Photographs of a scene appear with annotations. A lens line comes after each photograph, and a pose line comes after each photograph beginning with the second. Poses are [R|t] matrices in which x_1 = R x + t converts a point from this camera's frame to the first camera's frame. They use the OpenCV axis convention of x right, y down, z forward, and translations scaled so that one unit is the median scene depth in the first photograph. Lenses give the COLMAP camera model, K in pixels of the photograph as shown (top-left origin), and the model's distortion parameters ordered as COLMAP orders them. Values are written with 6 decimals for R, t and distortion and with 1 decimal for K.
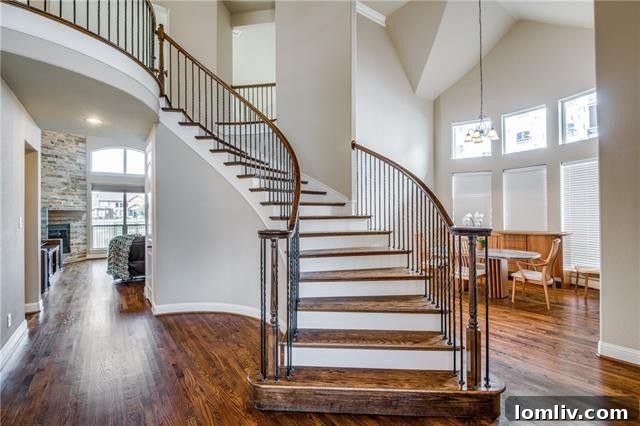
lens RADIAL K [[296.9, 0, 320.0], [0, 296.9, 212.0], [0, 0, 1]] dist [-0.002586, -0.004984]
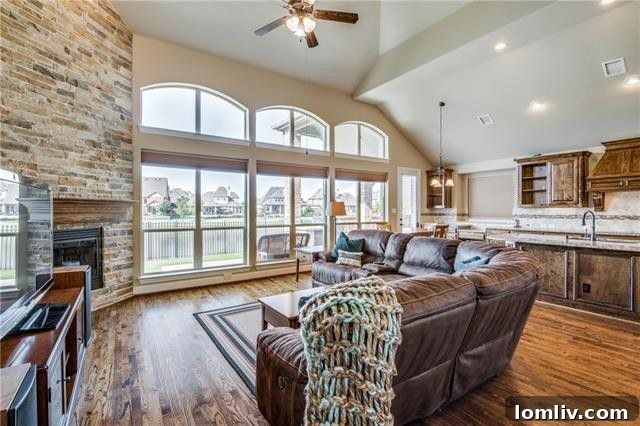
lens RADIAL K [[296.9, 0, 325.4], [0, 296.9, 210.7], [0, 0, 1]] dist [-0.002586, -0.004984]
pose [[0.999765, 0.001707, -0.021608, -0.480940], [-0.001608, 0.999988, 0.004603, 0.009361], [0.021616, -0.004568, 0.999756, 0.533283]]
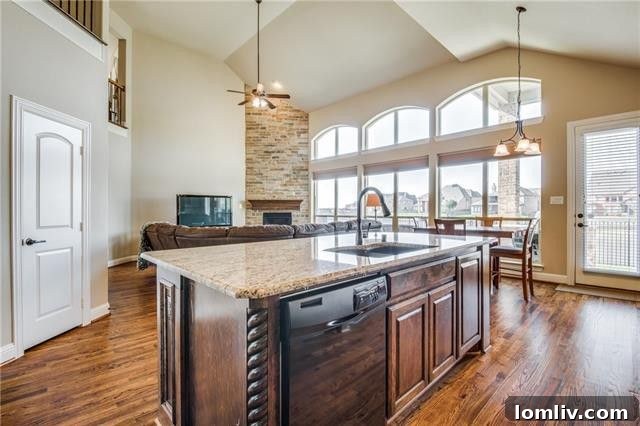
lens RADIAL K [[296.9, 0, 319.9], [0, 296.9, 212.0], [0, 0, 1]] dist [-0.002586, -0.004984]
pose [[0.129579, 0.006814, -0.991546, 0.229391], [0.002680, 0.999970, 0.007222, 0.030750], [0.991566, -0.003593, 0.129557, 0.985450]]
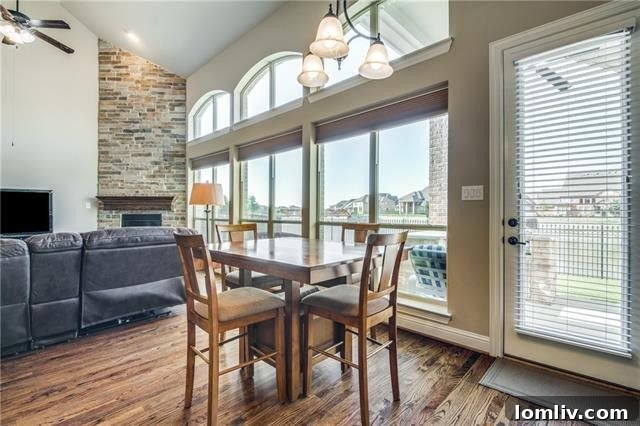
lens RADIAL K [[296.9, 0, 321.5], [0, 296.9, 211.7], [0, 0, 1]] dist [-0.002586, -0.004984]
pose [[0.179787, 0.003476, -0.983699, -0.004411], [0.000640, 0.999993, 0.003650, 0.031532], [0.983705, -0.001285, 0.179784, 1.303178]]
